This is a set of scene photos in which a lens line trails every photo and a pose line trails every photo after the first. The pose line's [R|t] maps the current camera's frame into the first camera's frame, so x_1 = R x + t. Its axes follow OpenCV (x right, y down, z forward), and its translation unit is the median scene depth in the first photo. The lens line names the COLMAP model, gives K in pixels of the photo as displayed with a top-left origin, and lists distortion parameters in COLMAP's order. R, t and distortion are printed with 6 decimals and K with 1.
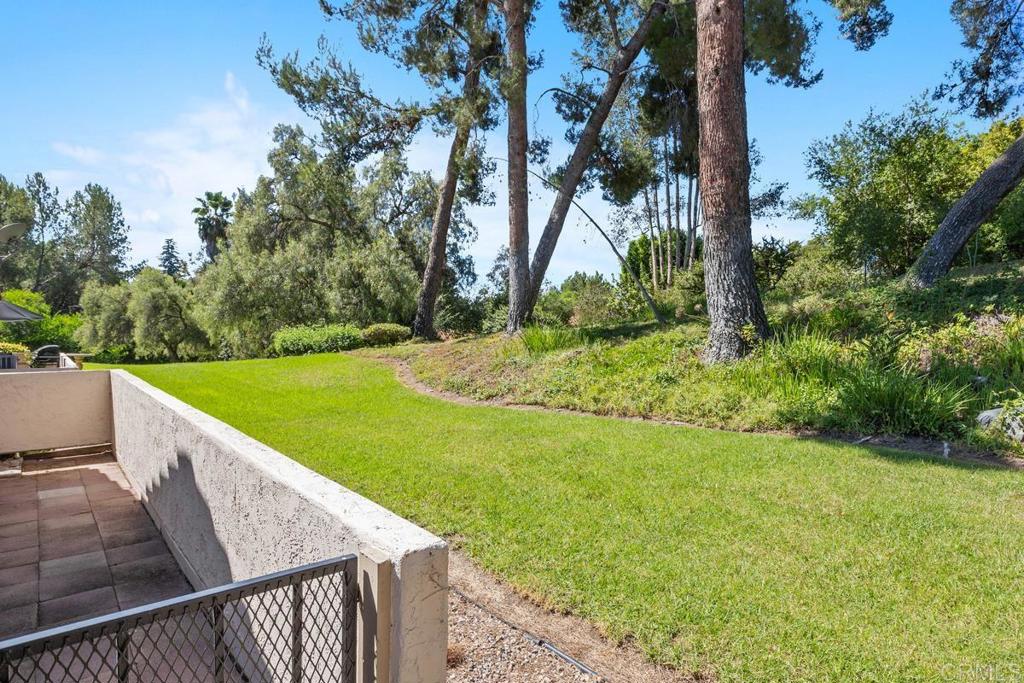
lens RADIAL K [[552.6, 0, 511.9], [0, 552.6, 368.0], [0, 0, 1]] dist [0.002043, -0.001750]
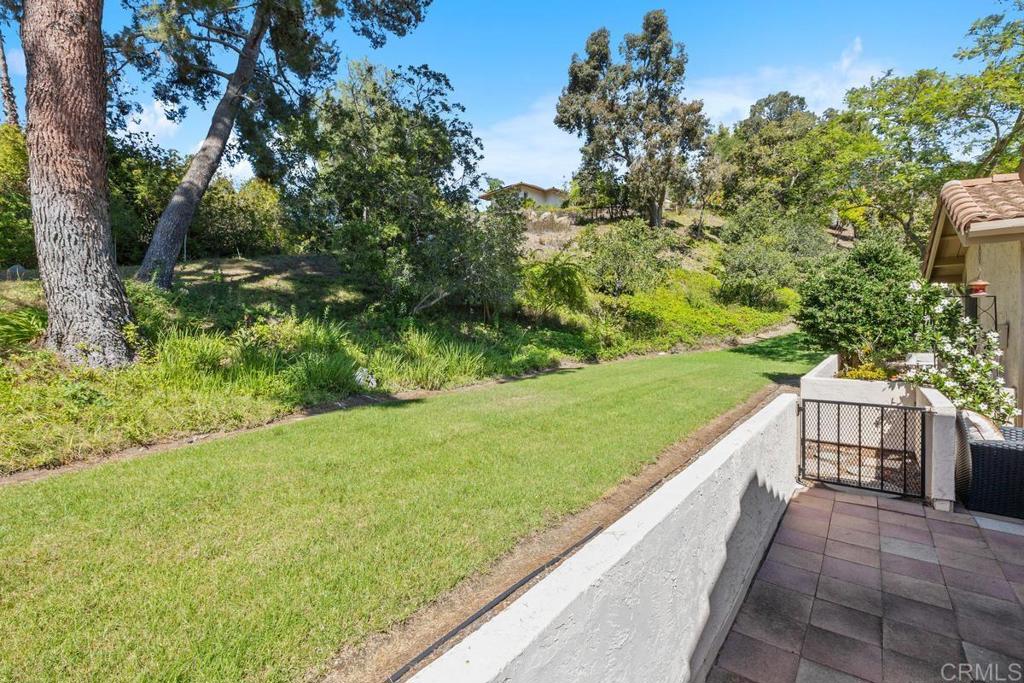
lens RADIAL K [[460.8, 0, 512.3], [0, 460.8, 330.6], [0, 0, 1]] dist [-0.000210, 0.000345]
pose [[-0.195893, -0.026938, 0.980255, -0.426606], [0.059188, 0.997475, 0.039239, -0.059631], [-0.978837, 0.065706, -0.193804, 0.515955]]
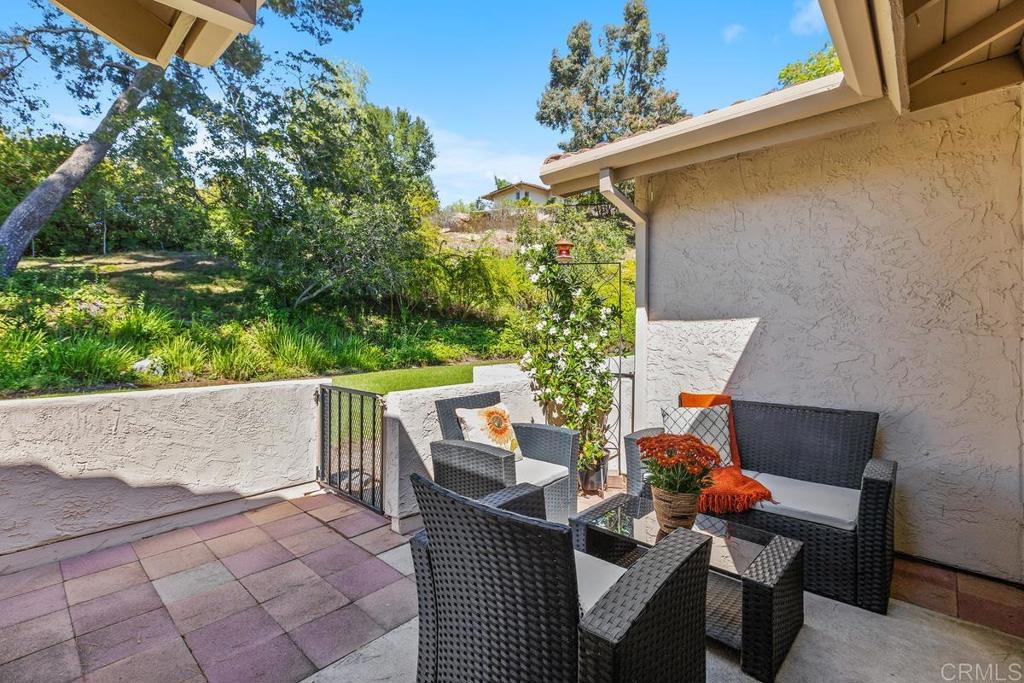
lens RADIAL K [[457.2, 0, 511.2], [0, 457.2, 328.7], [0, 0, 1]] dist [0.000699, -0.000444]
pose [[-0.117960, -0.019688, 0.992823, -0.417873], [0.049351, 0.998452, 0.025663, -0.001309], [-0.991791, 0.052024, -0.116806, 0.020368]]
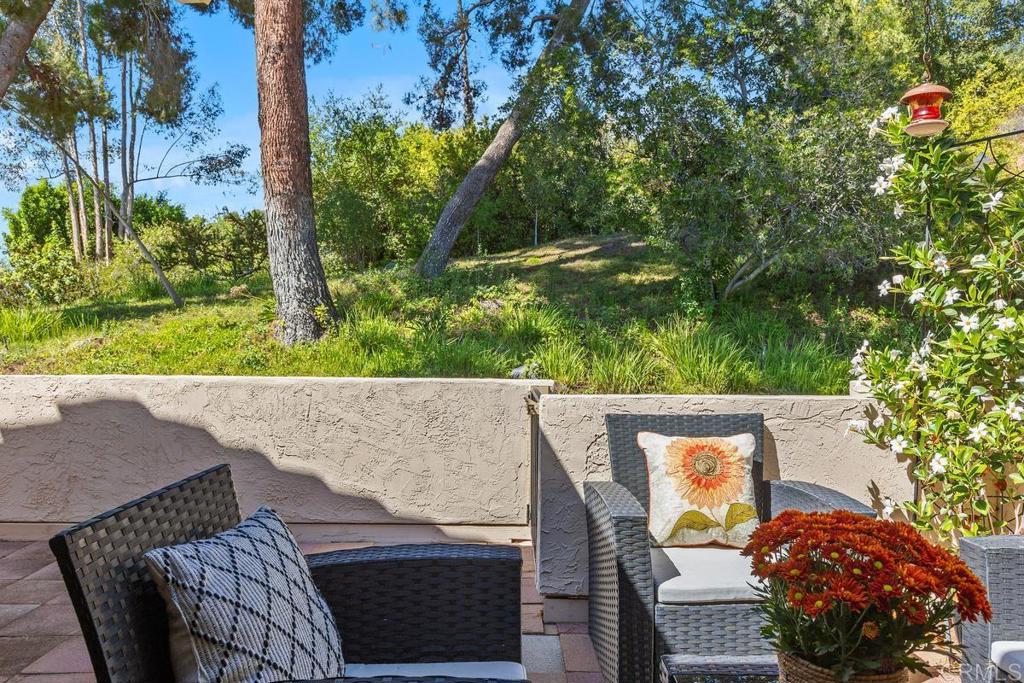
lens RADIAL K [[733.7, 0, 512.0], [0, 733.7, 341.5], [0, 0, 1]] dist [0.001958, 0.000200]
pose [[0.648610, -0.022024, 0.760802, -0.351991], [0.053265, 0.998444, -0.016507, 0.026184], [-0.759255, 0.051231, 0.648774, -0.122275]]
